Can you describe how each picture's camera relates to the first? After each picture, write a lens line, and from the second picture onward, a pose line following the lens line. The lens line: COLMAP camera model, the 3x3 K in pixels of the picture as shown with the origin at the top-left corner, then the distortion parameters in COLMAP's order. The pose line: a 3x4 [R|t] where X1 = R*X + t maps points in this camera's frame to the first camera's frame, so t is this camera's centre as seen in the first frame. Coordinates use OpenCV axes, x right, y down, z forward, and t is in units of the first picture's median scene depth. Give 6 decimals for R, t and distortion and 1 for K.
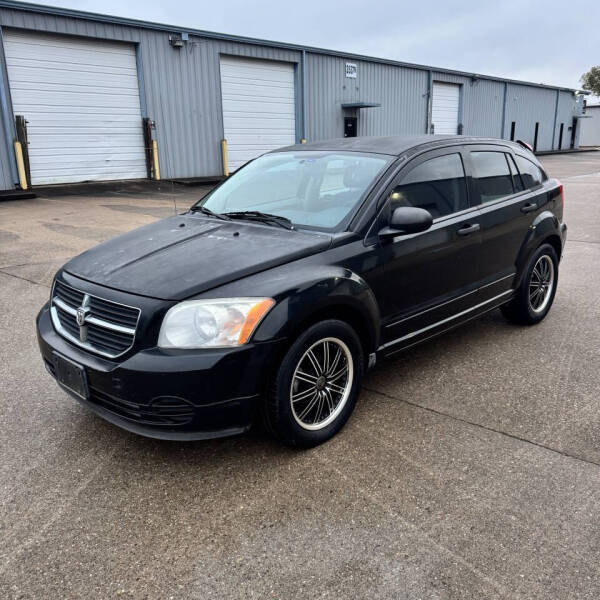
lens RADIAL K [[563.5, 0, 298.2], [0, 563.5, 299.4], [0, 0, 1]] dist [0.071358, -0.130272]
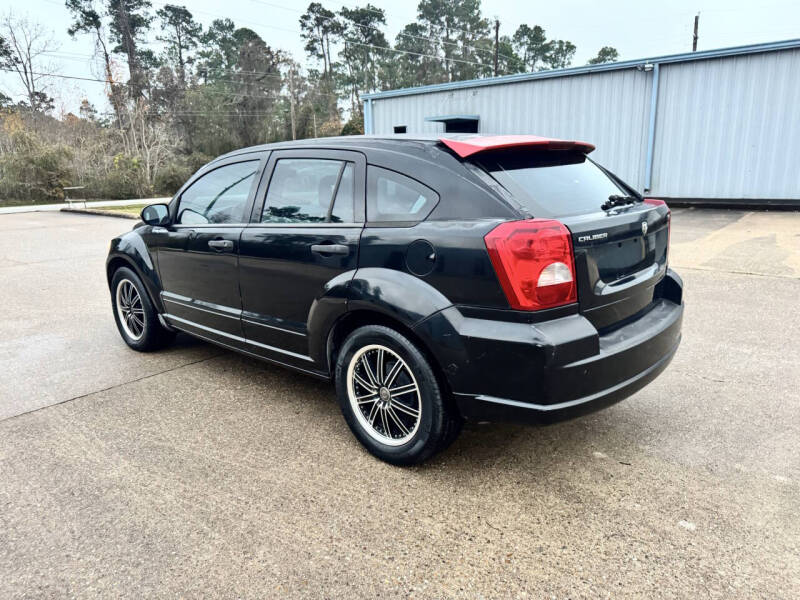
lens RADIAL K [[568.4, 0, 397.0], [0, 568.4, 300.0], [0, 0, 1]] dist [0.021361, -0.032635]
pose [[0.037076, 0.246077, -0.968541, 1.033359], [-0.244778, 0.941918, 0.229943, -0.270006], [0.968870, 0.228552, 0.095157, 1.024683]]
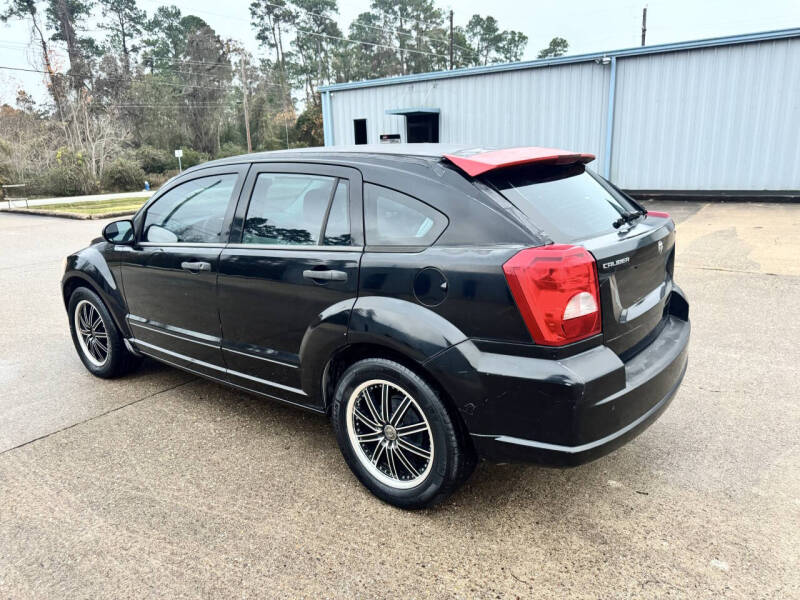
lens RADIAL K [[570.4, 0, 400.0], [0, 570.4, 300.0], [0, 0, 1]] dist [0.004004, -0.006536]
pose [[0.117327, 0.258821, -0.958773, 0.973247], [-0.237174, 0.944807, 0.226027, -0.284474], [0.964356, 0.200877, 0.172237, 0.979095]]
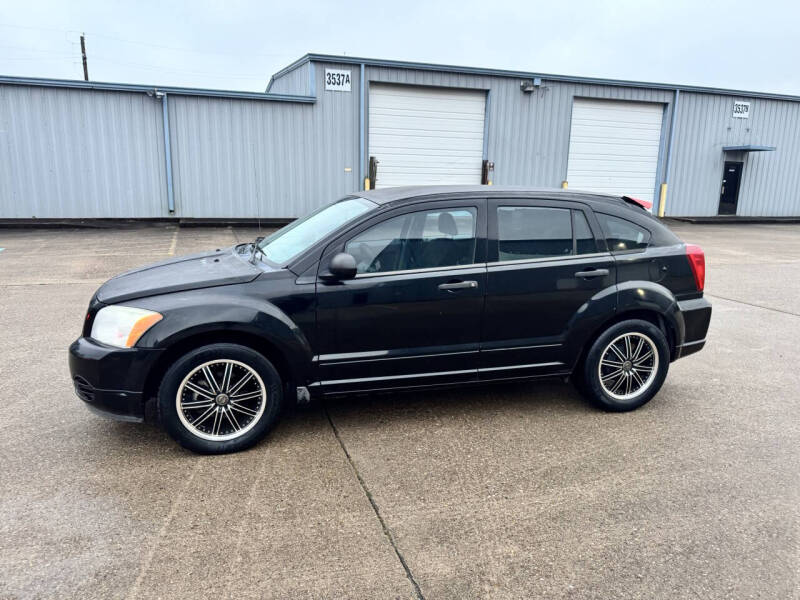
lens RADIAL K [[565.0, 0, 394.7], [0, 565.0, 301.9], [0, 0, 1]] dist [0.042037, -0.061113]
pose [[0.868723, 0.137734, -0.475762, 0.560426], [-0.166684, 0.985828, -0.018960, -0.050991], [0.466408, 0.095773, 0.879370, 0.103809]]
